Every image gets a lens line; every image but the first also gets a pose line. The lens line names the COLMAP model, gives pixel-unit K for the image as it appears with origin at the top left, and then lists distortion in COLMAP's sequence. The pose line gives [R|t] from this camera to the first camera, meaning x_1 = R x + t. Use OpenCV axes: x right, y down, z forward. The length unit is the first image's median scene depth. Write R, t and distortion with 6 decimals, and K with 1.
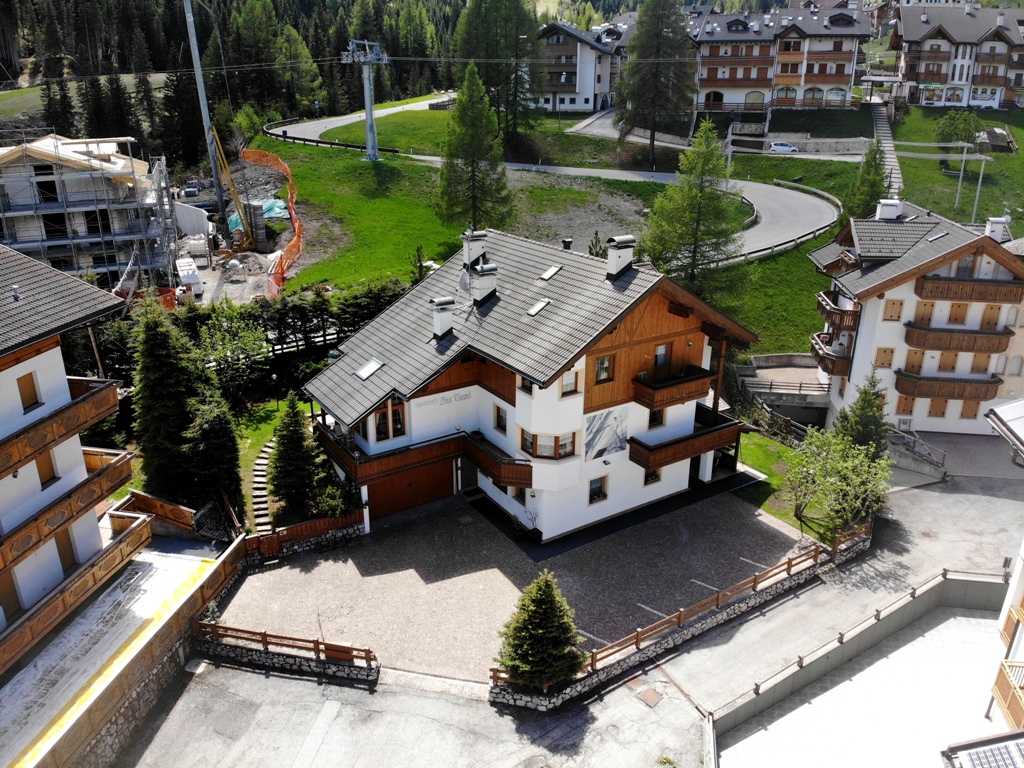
lens RADIAL K [[733.3, 0, 516.7], [0, 733.3, 389.2], [0, 0, 1]] dist [0.007085, 0.000786]
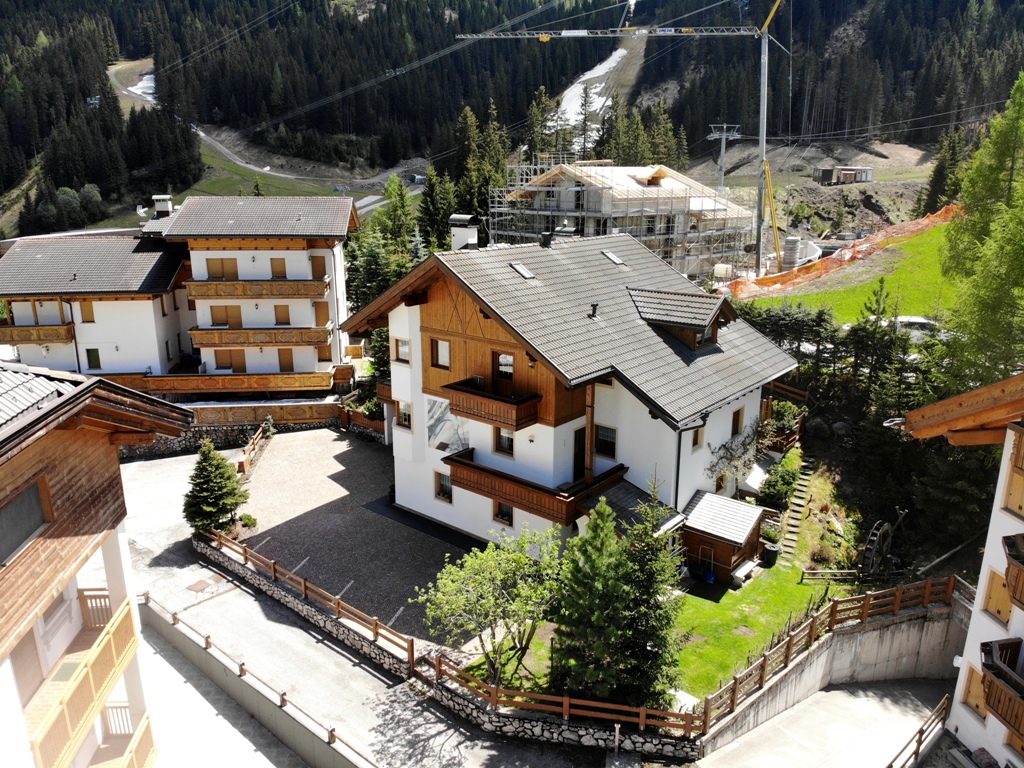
lens RADIAL K [[733.3, 0, 517.7], [0, 733.3, 383.3], [0, 0, 1]] dist [0.007085, 0.000786]
pose [[0.295884, 0.249068, -0.922181, 1.094923], [-0.338032, 0.930240, 0.142786, -0.171382], [0.893413, 0.269479, 0.359436, 0.797942]]
